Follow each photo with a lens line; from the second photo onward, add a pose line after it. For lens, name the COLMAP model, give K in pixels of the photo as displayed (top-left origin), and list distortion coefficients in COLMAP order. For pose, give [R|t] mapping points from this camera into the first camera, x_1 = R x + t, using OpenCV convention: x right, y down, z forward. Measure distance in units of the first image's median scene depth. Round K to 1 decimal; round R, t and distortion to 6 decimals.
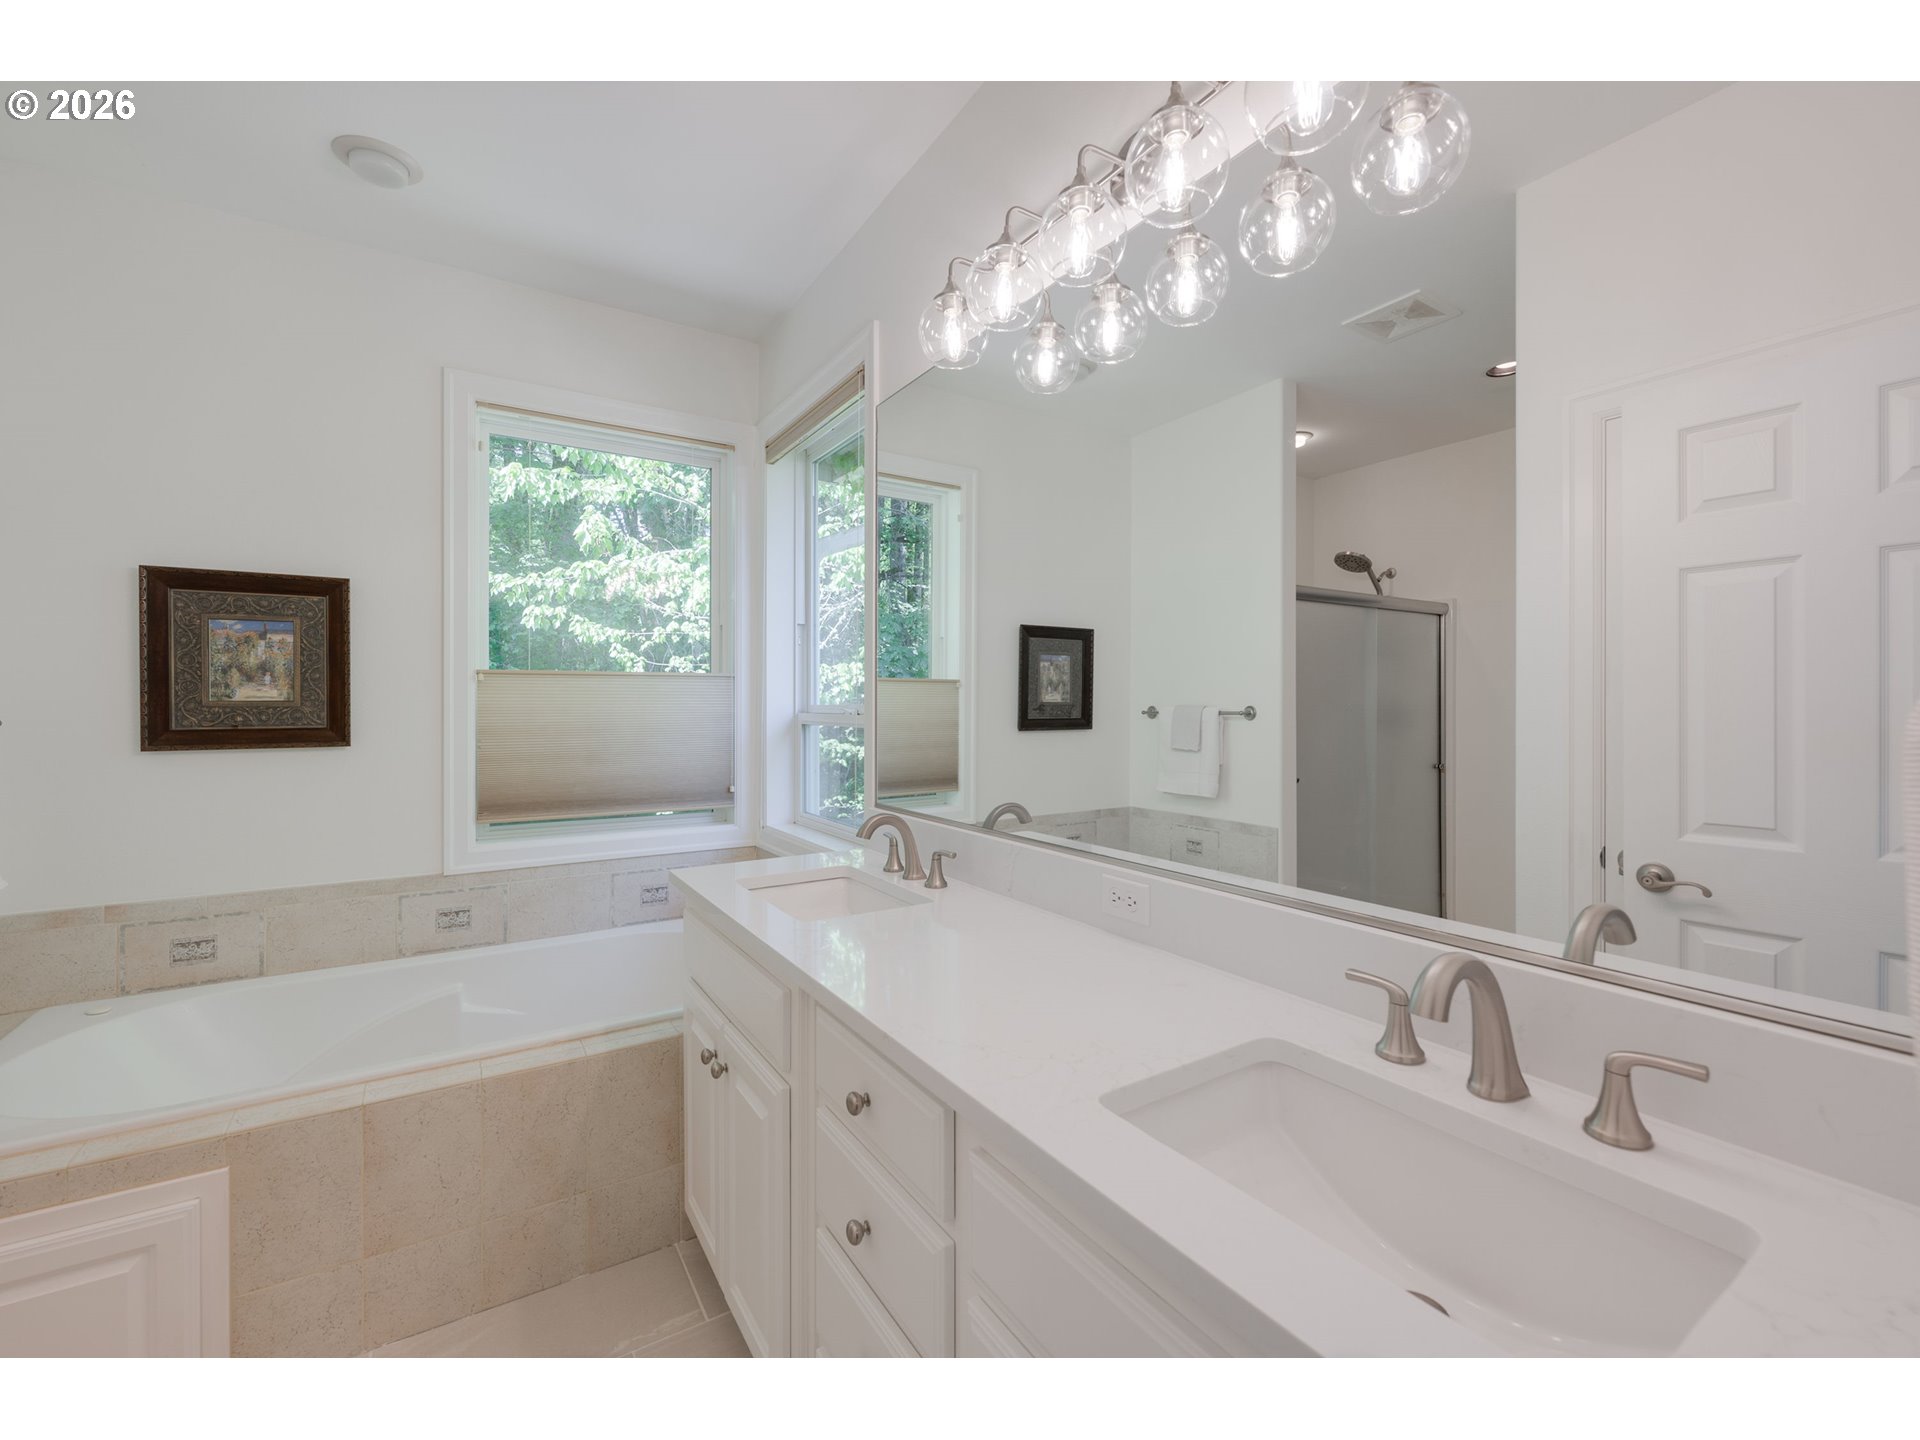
lens RADIAL K [[777.2, 0, 960.0], [0, 777.2, 720.0], [0, 0, 1]] dist [-0.000292, -0.000100]
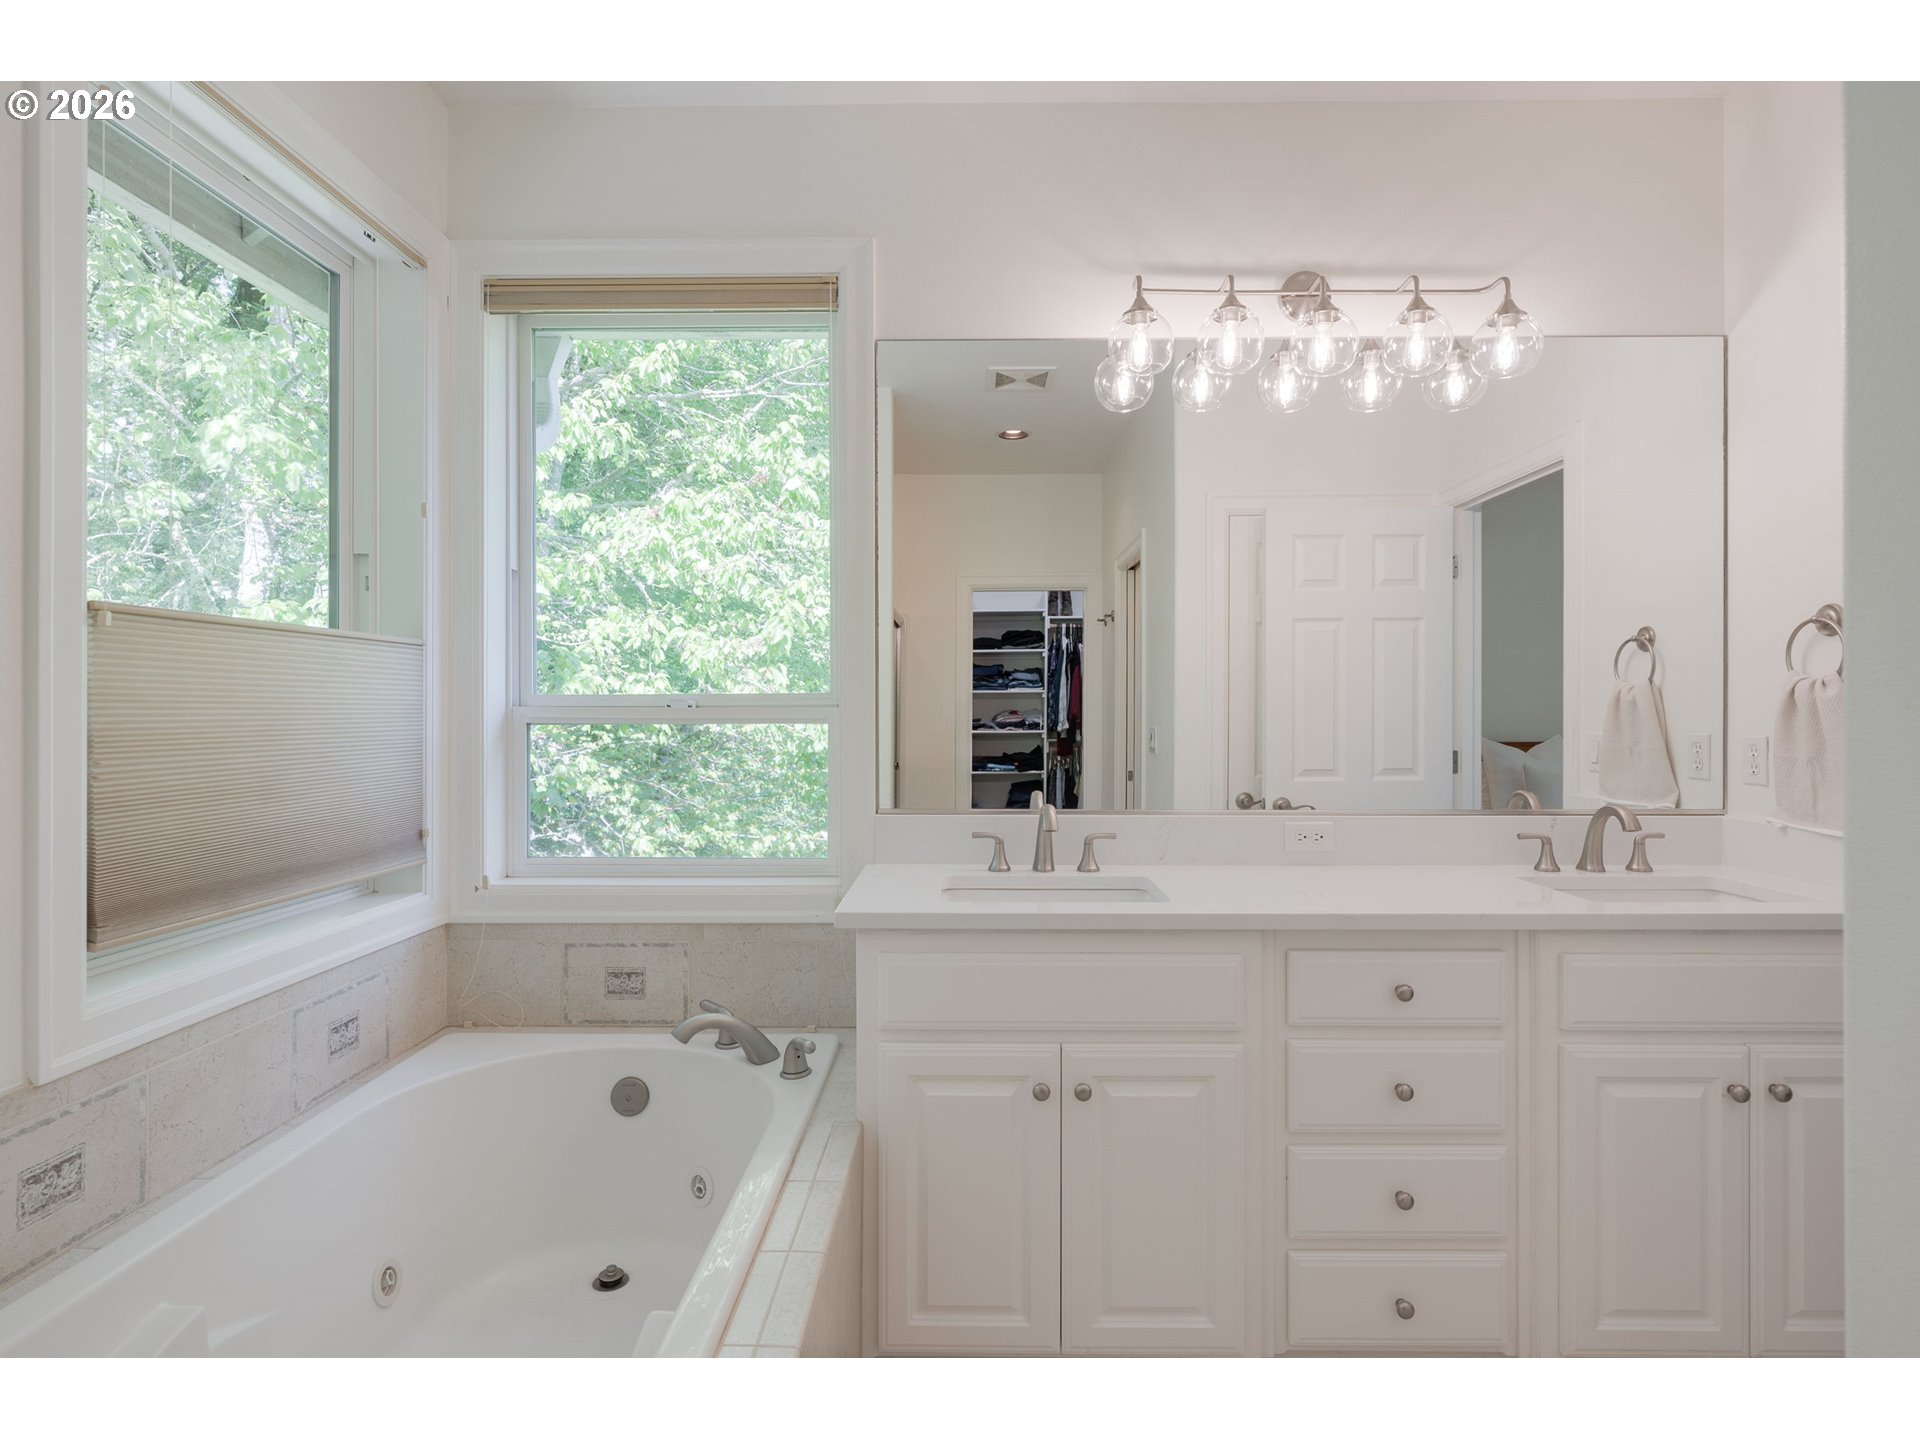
lens RADIAL K [[926.3, 0, 960.0], [0, 926.3, 720.0], [0, 0, 1]] dist [0.002445, 0.000329]
pose [[0.582242, -0.006690, 0.812988, -0.768898], [0.015063, 0.999883, -0.002560, 0.011959], [-0.812876, 0.013737, 0.582274, 0.298280]]
